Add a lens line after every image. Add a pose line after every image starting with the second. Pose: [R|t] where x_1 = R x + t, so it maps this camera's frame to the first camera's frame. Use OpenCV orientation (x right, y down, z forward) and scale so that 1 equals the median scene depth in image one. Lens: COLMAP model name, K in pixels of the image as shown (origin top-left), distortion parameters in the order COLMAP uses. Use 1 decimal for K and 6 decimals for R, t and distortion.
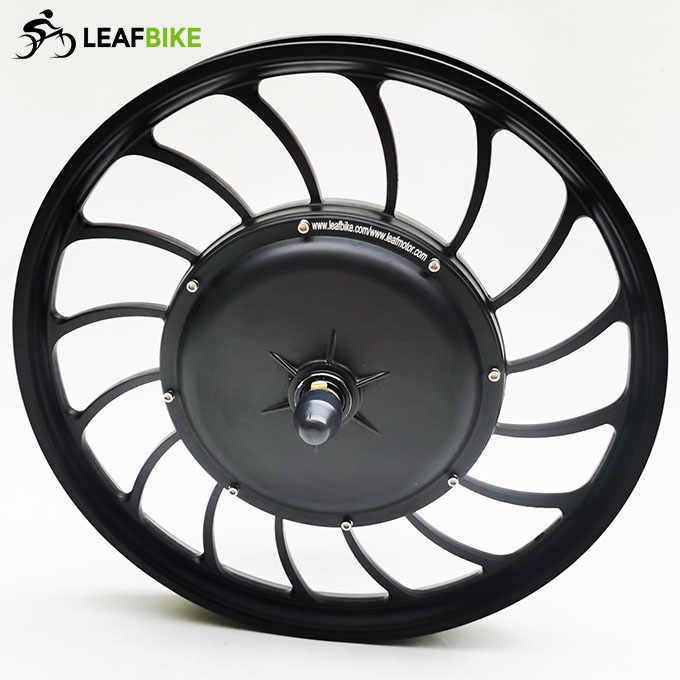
lens RADIAL K [[961.9, 0, 346.4], [0, 961.9, 362.8], [0, 0, 1]] dist [-0.014511, 0.000000]
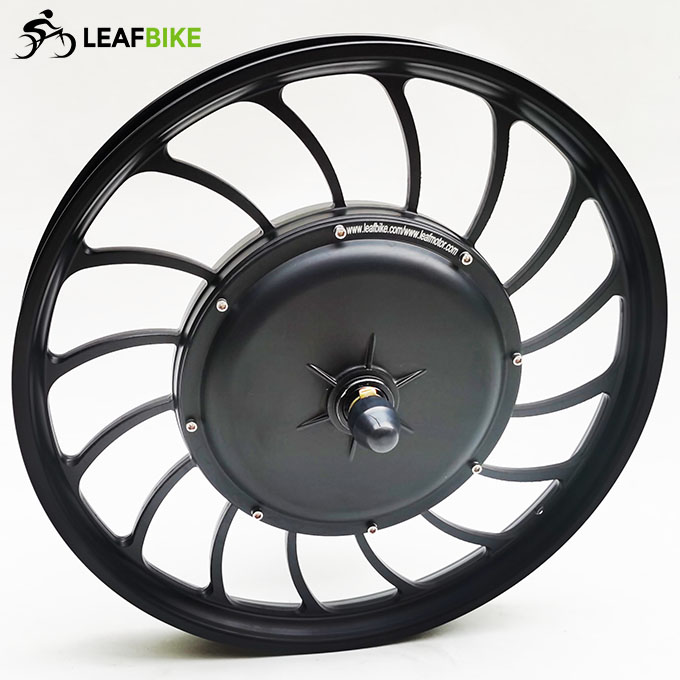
lens RADIAL K [[961.9, 0, 310.4], [0, 961.9, 350.4], [0, 0, 1]] dist [-0.014511, 0.000000]
pose [[0.955760, -0.123343, 0.267040, -0.329548], [0.124399, 0.992147, 0.013028, -0.037255], [-0.266549, 0.020768, 0.963597, 0.069013]]
